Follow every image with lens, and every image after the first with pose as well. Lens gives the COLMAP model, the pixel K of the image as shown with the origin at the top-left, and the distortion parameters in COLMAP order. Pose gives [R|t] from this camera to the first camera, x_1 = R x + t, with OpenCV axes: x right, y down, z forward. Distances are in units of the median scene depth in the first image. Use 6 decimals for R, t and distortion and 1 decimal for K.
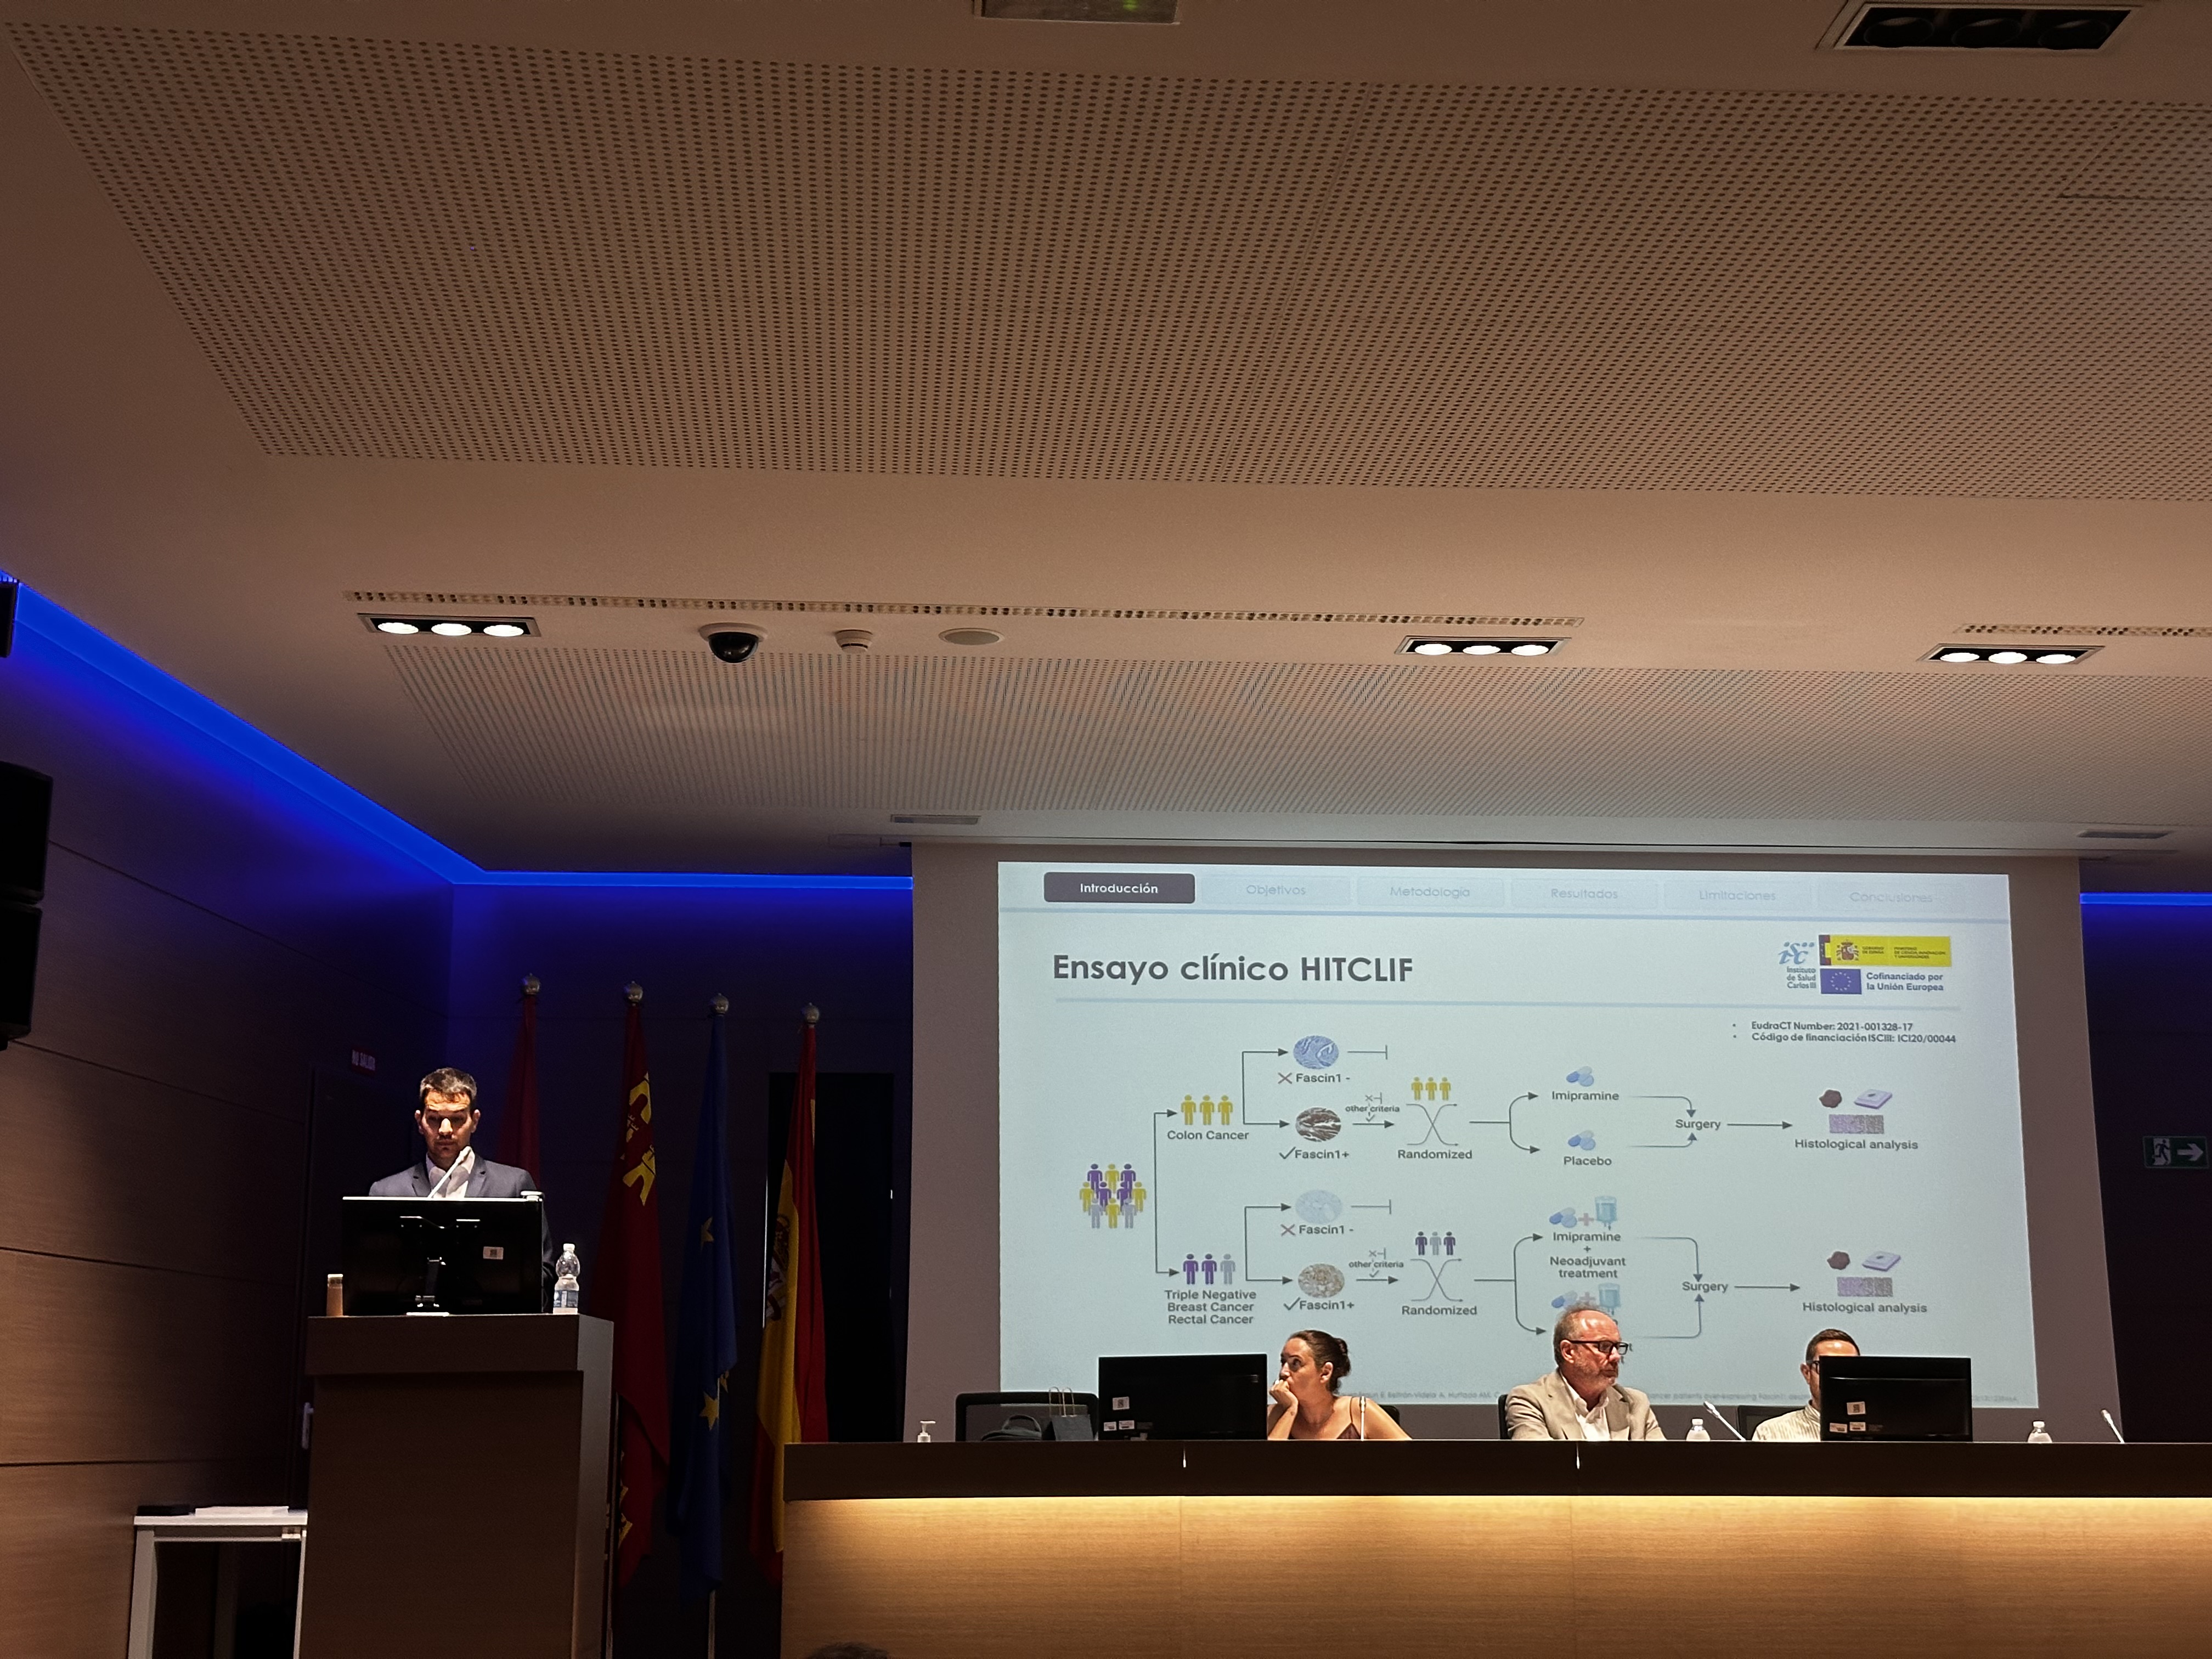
lens RADIAL K [[3085.0, 0, 1106.0], [0, 3085.0, 829.5], [0, 0, 1]] dist [0.116881, -0.016675]
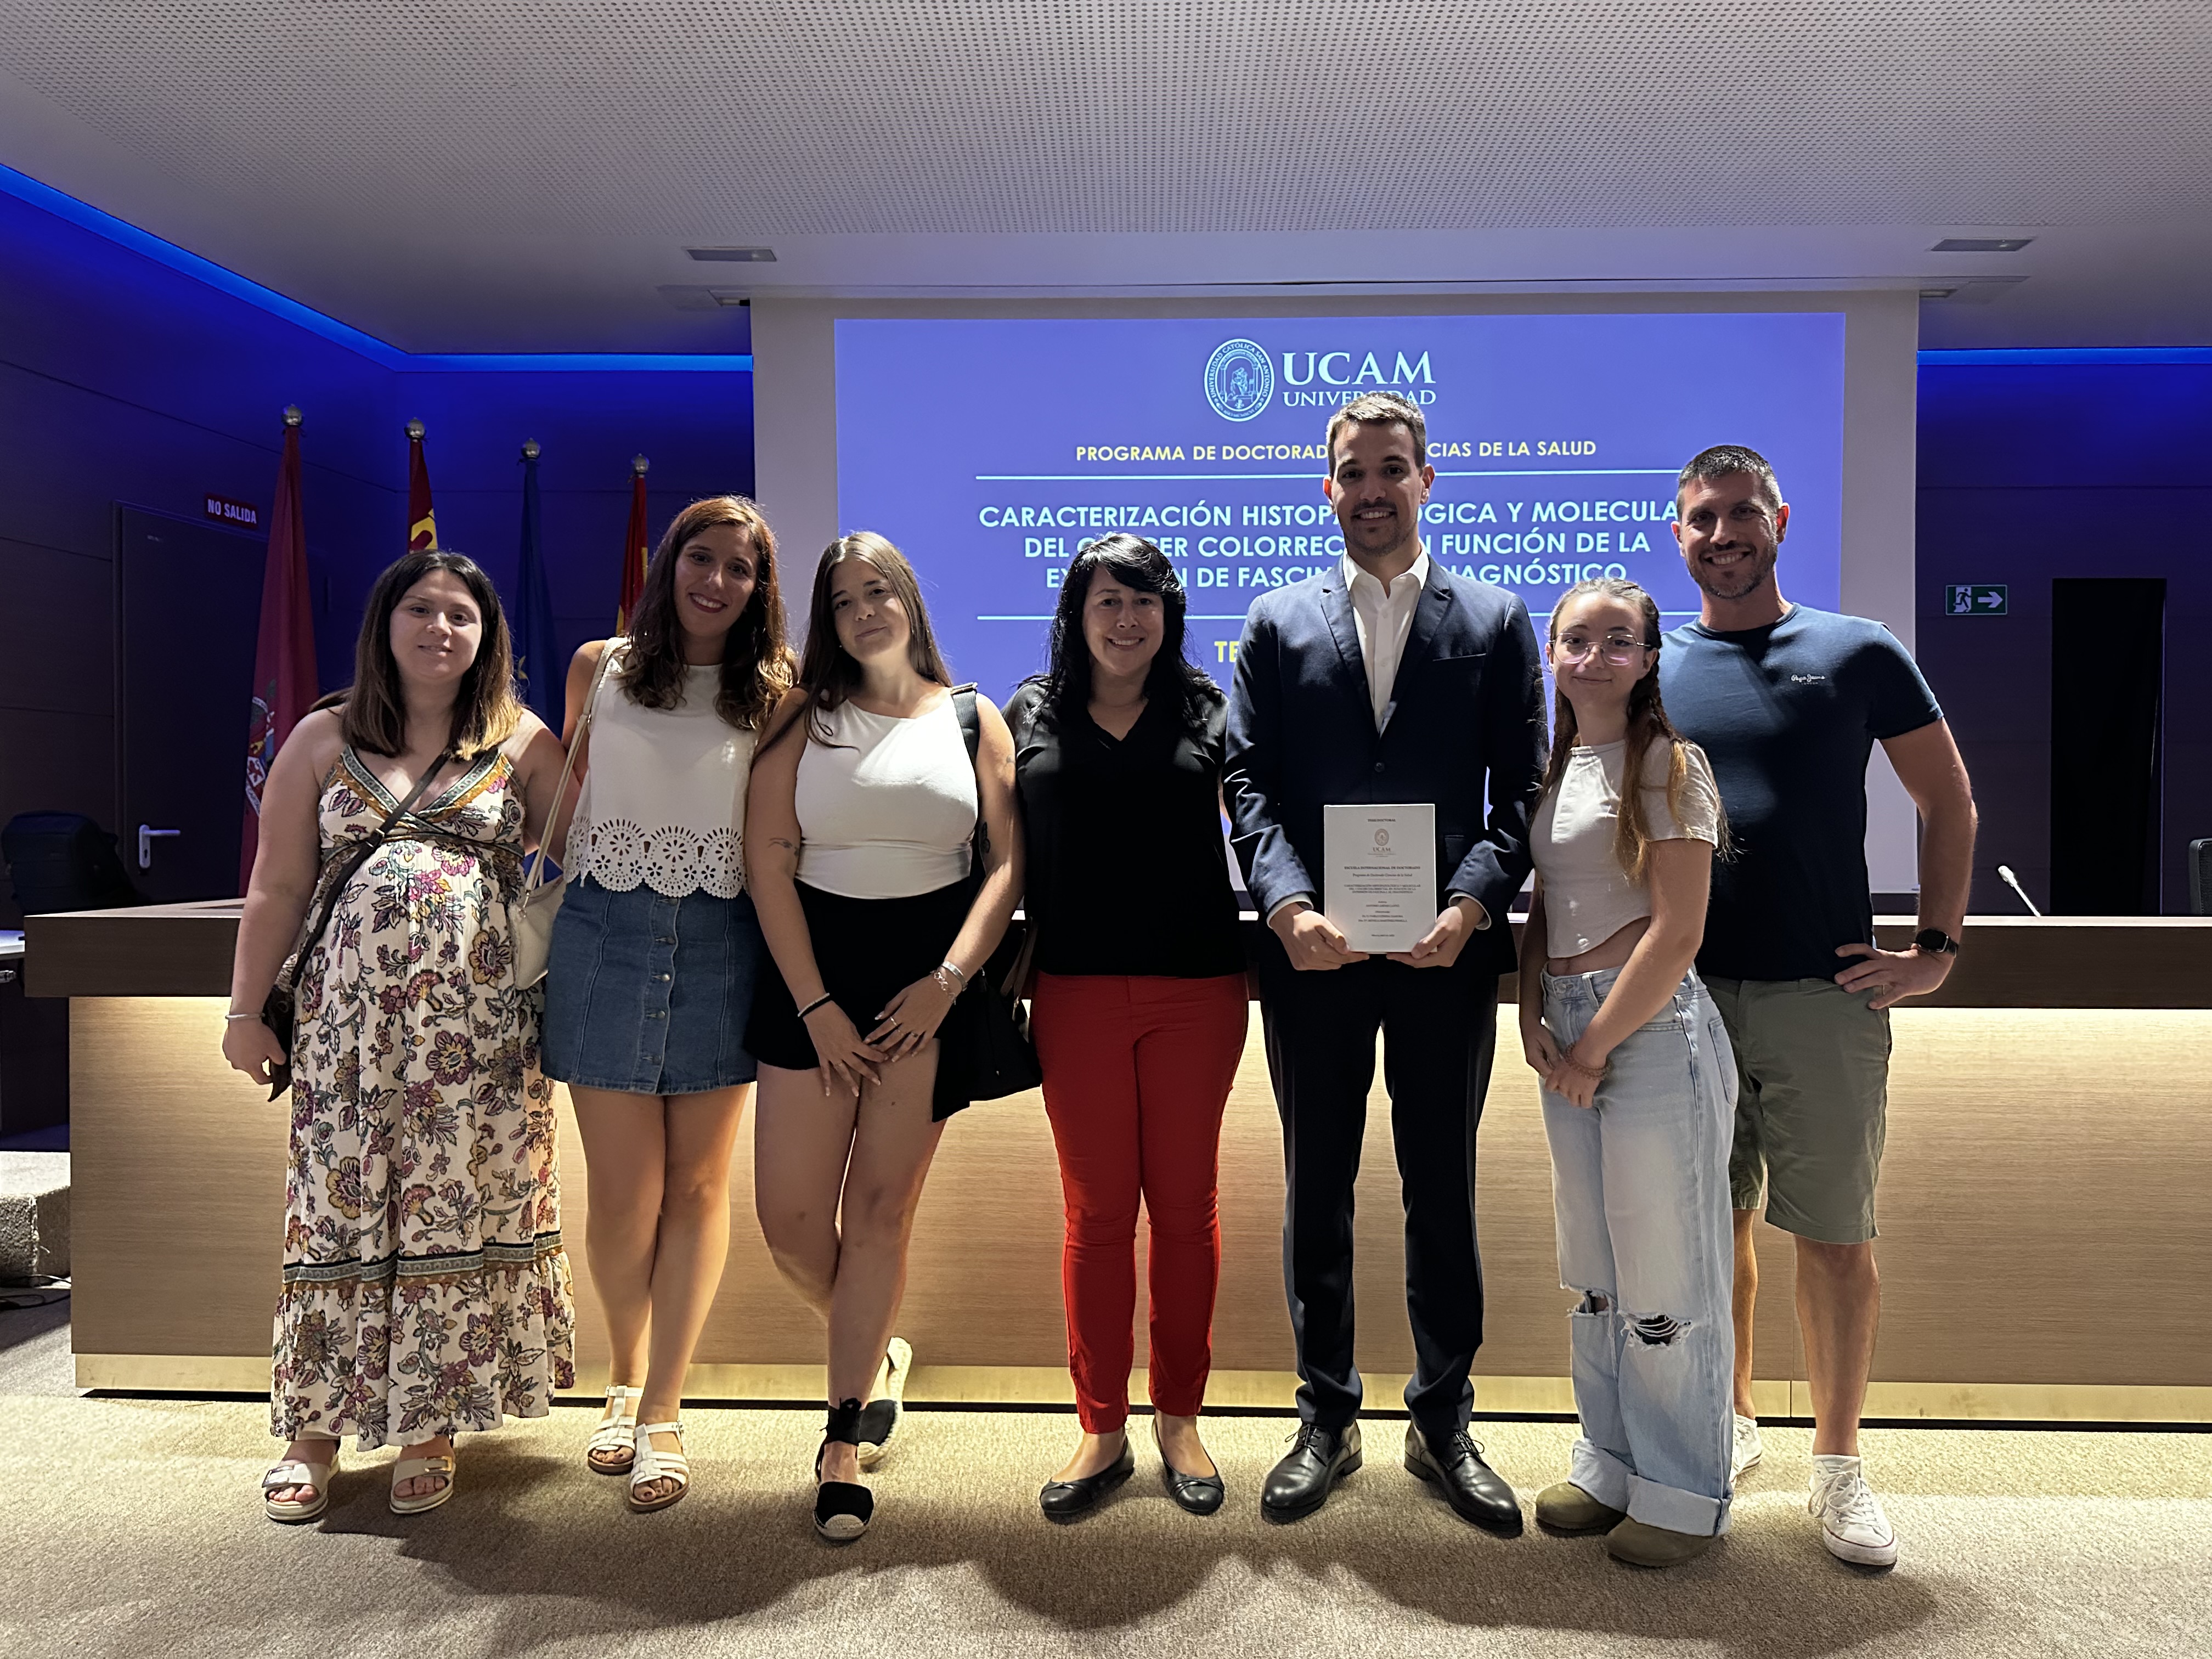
lens RADIAL K [[1570.2, 0, 1106.0], [0, 1570.2, 829.5], [0, 0, 1]] dist [-0.000804, -0.000447]
pose [[0.994495, 0.006995, -0.104552, 0.115548], [0.013373, 0.981138, 0.192848, 0.080265], [0.103929, -0.193184, 0.975643, 0.479526]]
